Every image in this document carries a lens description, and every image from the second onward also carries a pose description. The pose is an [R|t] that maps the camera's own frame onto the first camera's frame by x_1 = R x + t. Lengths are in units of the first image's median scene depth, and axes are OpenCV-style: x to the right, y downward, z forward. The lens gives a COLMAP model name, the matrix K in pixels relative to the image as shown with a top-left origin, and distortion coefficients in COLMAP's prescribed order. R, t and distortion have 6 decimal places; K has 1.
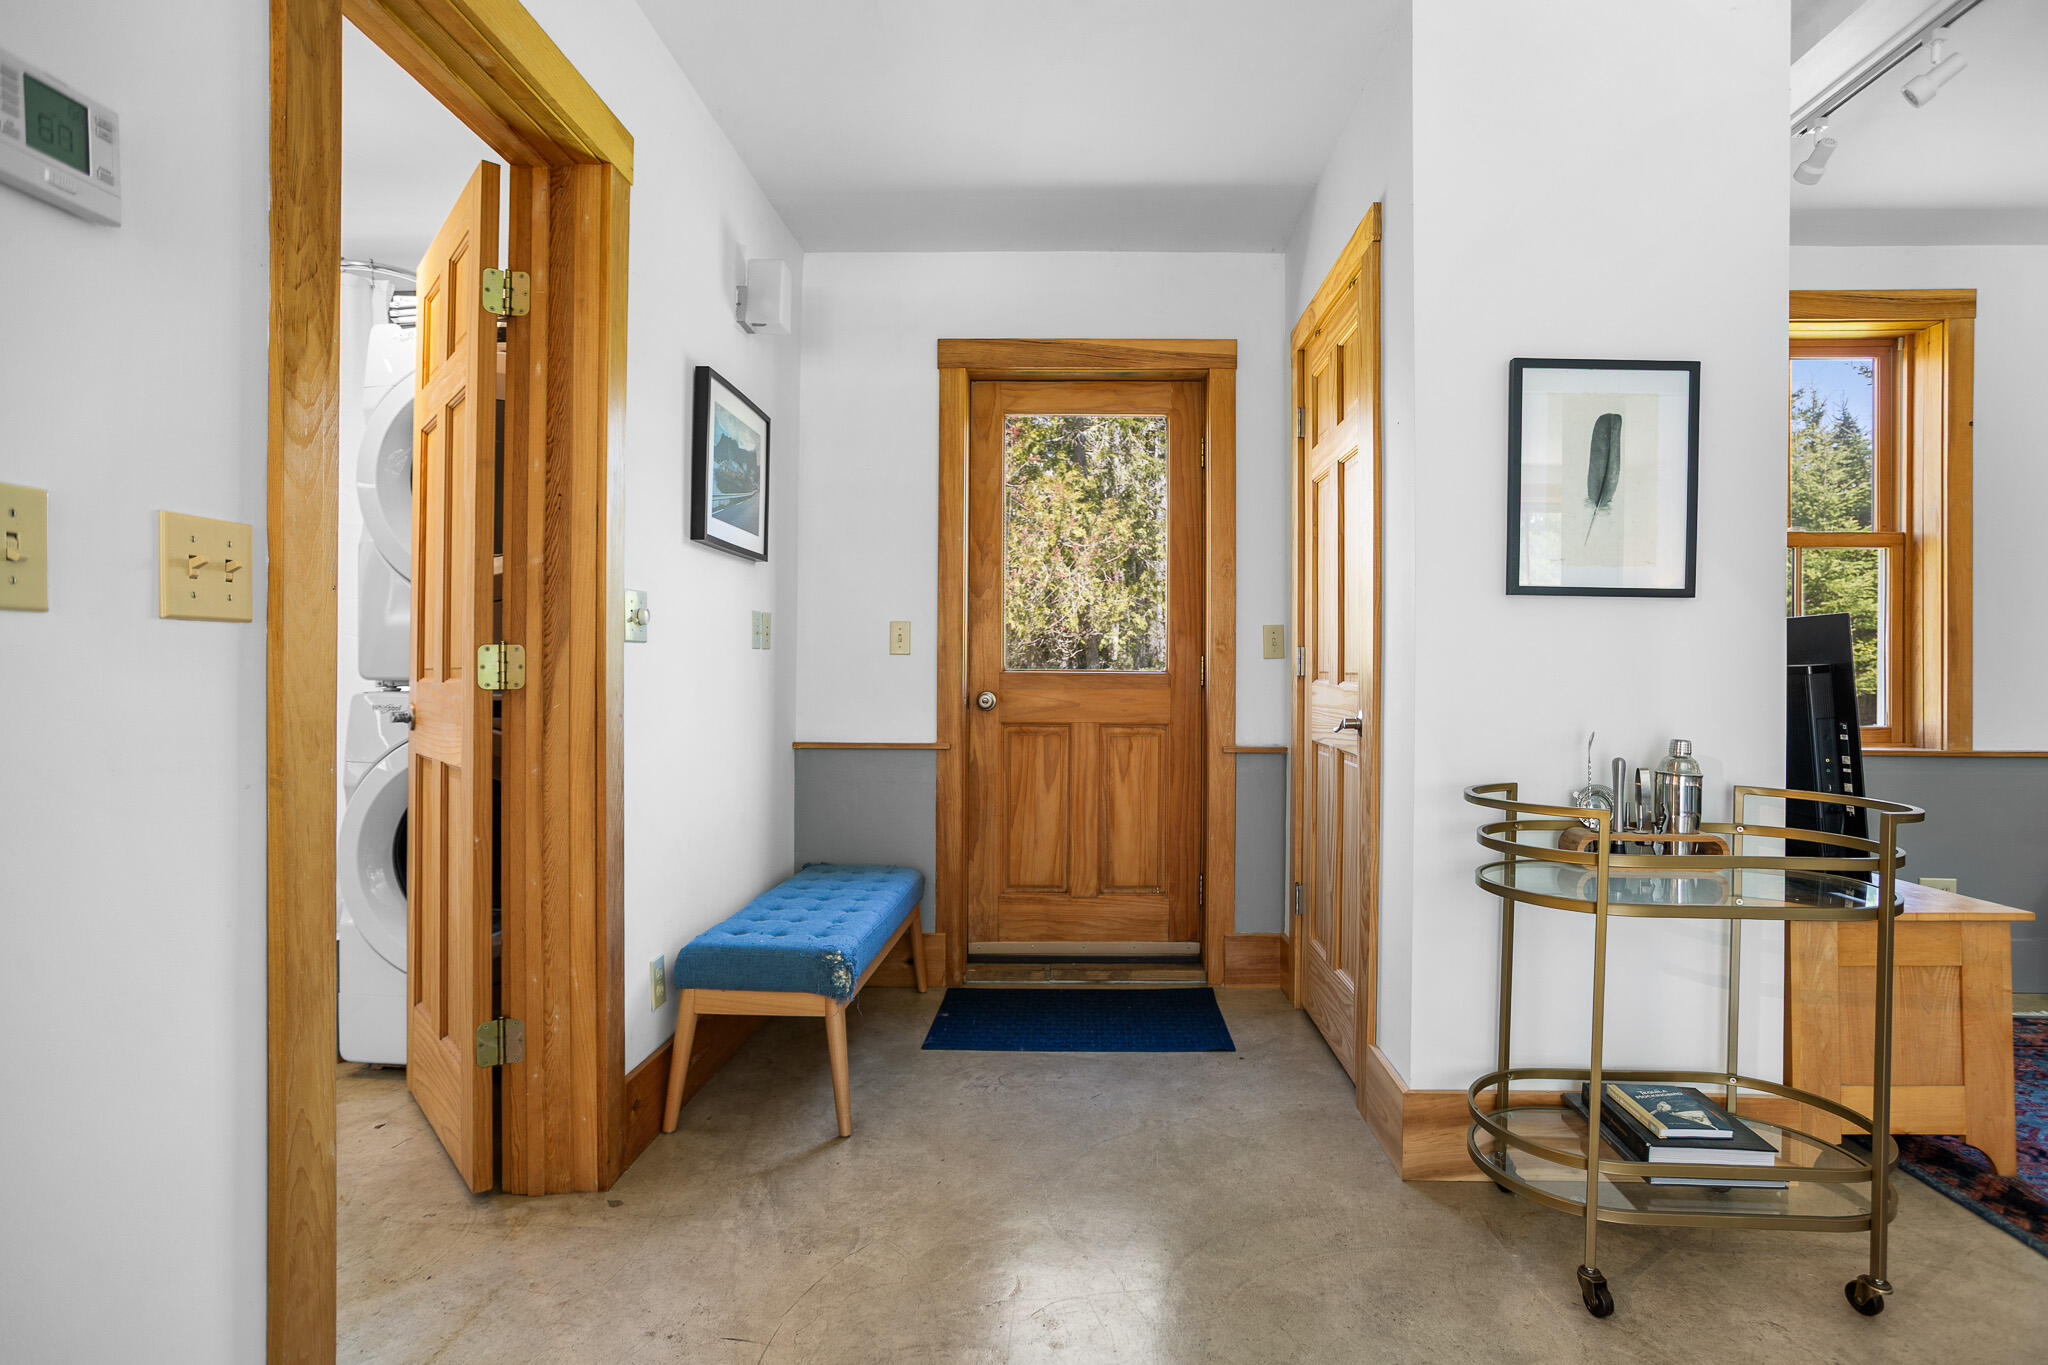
lens RADIAL K [[1000.9, 0, 1025.8], [0, 1000.9, 675.6], [0, 0, 1]] dist [-0.002209, 0.001343]
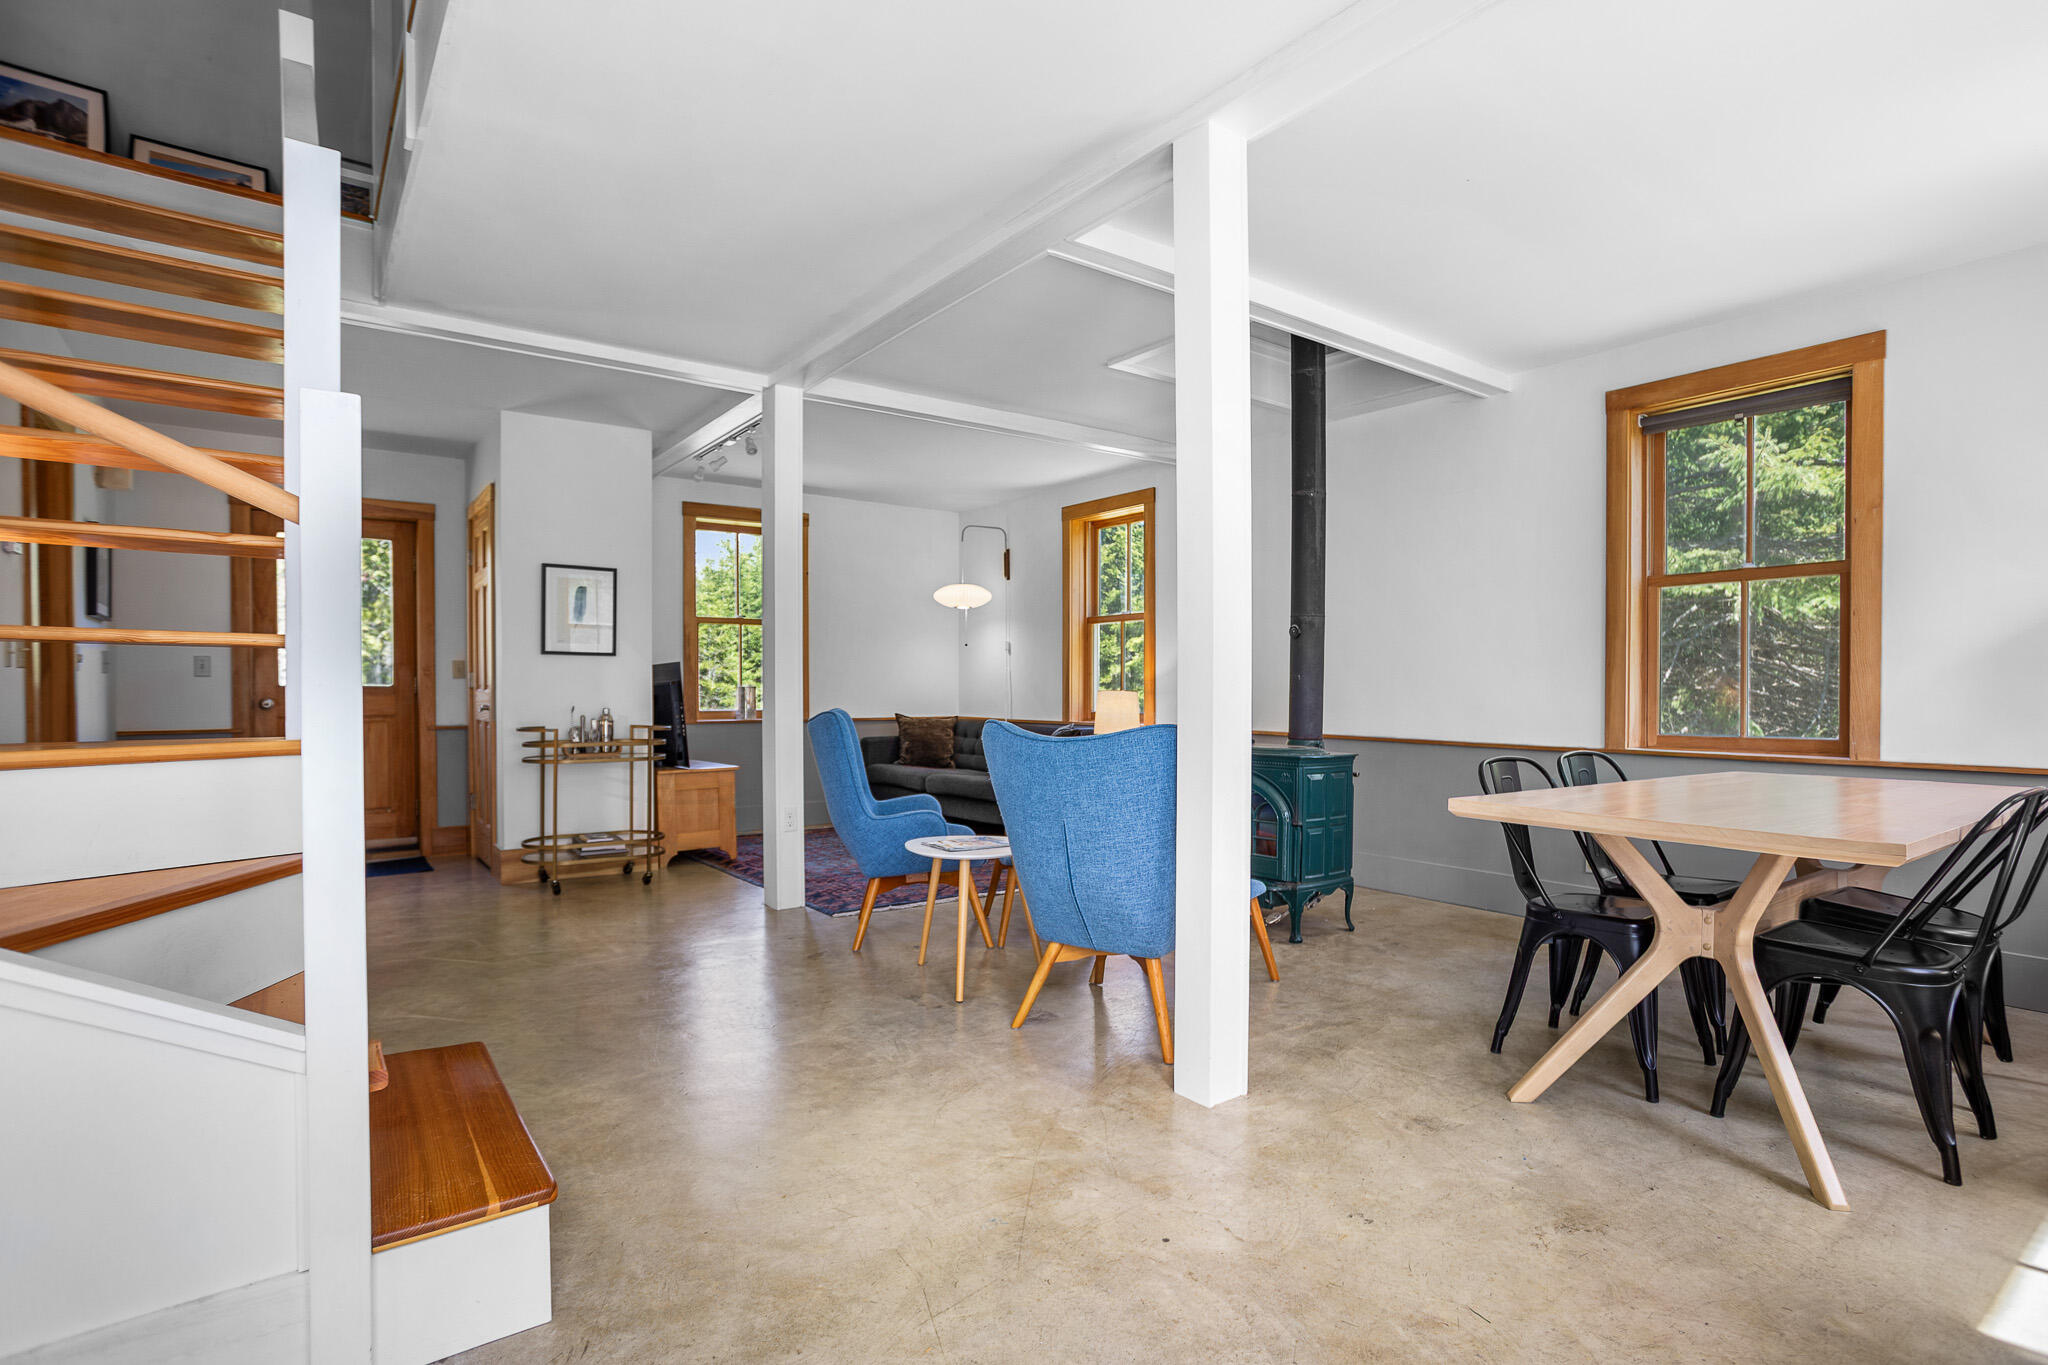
lens RADIAL K [[1000.9, 0, 1012.5], [0, 1000.9, 702.5], [0, 0, 1]] dist [-0.002209, 0.001343]
pose [[0.776689, -0.014107, 0.629726, -0.143353], [0.009274, 0.999897, 0.010961, 0.019314], [-0.629816, -0.002673, 0.776740, -1.240236]]
